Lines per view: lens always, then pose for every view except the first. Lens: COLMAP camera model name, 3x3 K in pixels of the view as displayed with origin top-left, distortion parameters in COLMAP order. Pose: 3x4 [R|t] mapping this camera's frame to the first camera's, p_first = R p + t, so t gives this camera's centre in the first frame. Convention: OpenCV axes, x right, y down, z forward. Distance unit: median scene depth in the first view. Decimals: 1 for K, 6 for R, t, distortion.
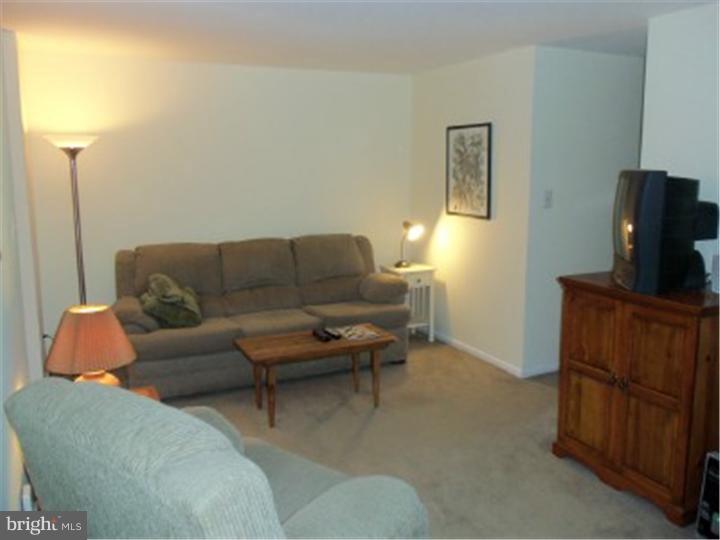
lens RADIAL K [[625.3, 0, 362.8], [0, 625.3, 265.9], [0, 0, 1]] dist [-0.004713, 0.011795]
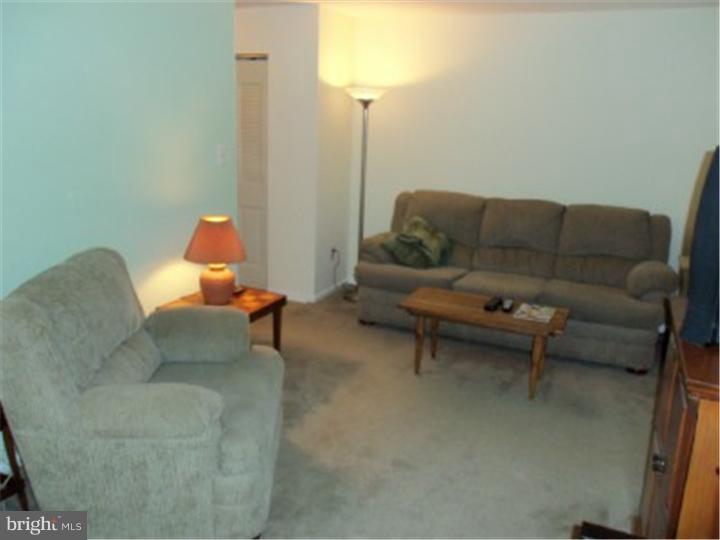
lens RADIAL K [[625.3, 0, 358.6], [0, 625.3, 271.8], [0, 0, 1]] dist [-0.004713, 0.011795]
pose [[0.631970, 0.219989, -0.743115, 0.481999], [-0.160069, 0.975242, 0.152579, -0.047352], [0.758282, 0.022524, 0.651537, 0.219939]]
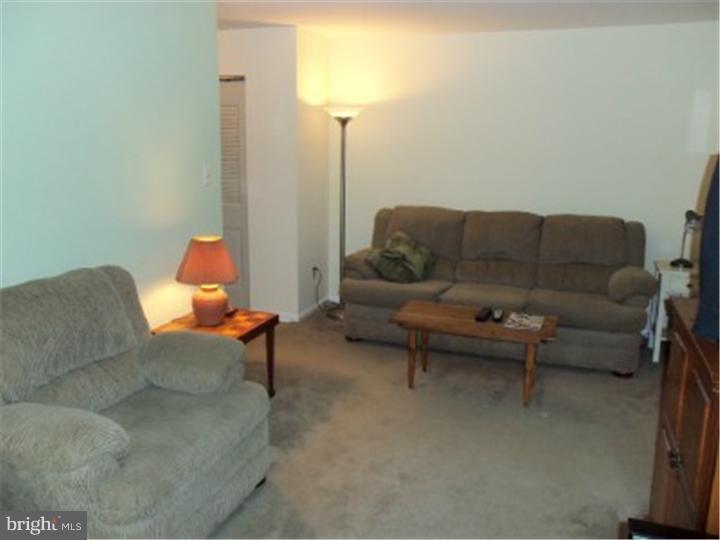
lens RADIAL K [[625.3, 0, 359.7], [0, 625.3, 269.7], [0, 0, 1]] dist [-0.004713, 0.011795]
pose [[0.686627, 0.169386, -0.707002, 0.454283], [-0.131522, 0.985374, 0.108349, -0.034839], [0.715015, 0.018591, 0.698862, 0.186991]]
